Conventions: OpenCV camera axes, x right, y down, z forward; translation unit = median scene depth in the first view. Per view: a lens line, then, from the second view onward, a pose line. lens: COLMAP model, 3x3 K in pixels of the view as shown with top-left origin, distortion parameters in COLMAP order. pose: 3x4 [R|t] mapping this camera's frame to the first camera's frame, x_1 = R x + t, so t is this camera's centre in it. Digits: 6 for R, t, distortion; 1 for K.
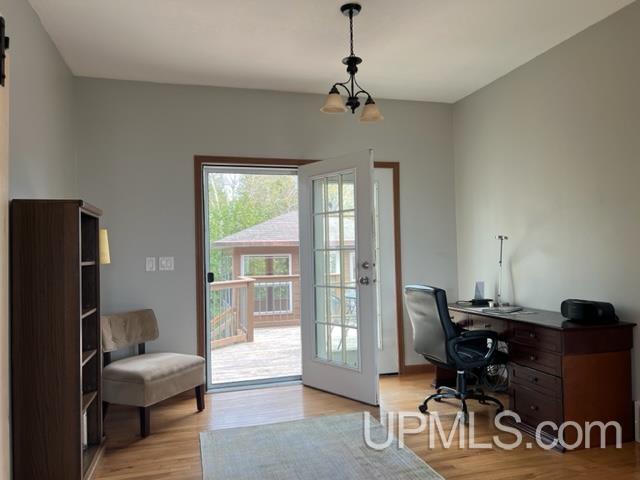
lens RADIAL K [[486.9, 0, 320.0], [0, 486.9, 240.0], [0, 0, 1]] dist [0.048636, -0.001713]
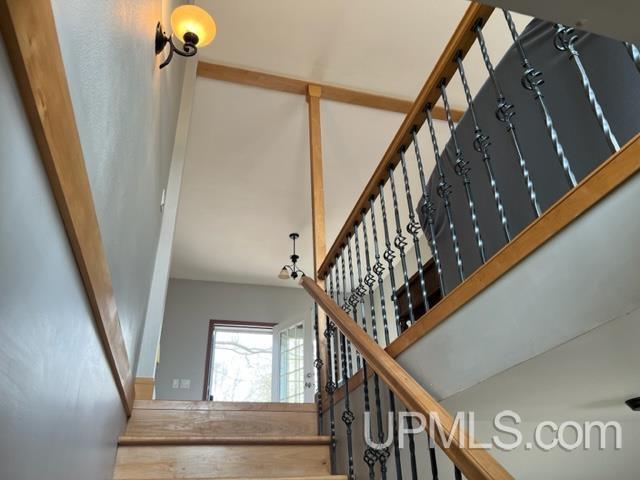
lens RADIAL K [[486.9, 0, 320.0], [0, 486.9, 240.0], [0, 0, 1]] dist [0.048636, -0.001713]
pose [[0.999900, -0.009244, 0.010670, 0.119556], [0.013240, 0.876355, -0.481484, 0.450318], [-0.004900, 0.481577, 0.876390, -0.676958]]
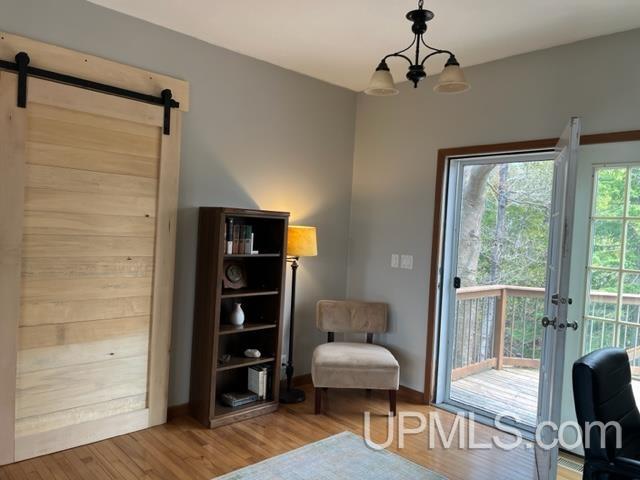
lens RADIAL K [[486.9, 0, 320.0], [0, 486.9, 240.0], [0, 0, 1]] dist [0.048636, -0.001713]
pose [[0.486485, 0.064307, -0.871319, 0.511915], [-0.035340, 0.997920, 0.053919, -0.048095], [0.872974, 0.004562, 0.487745, 0.392149]]
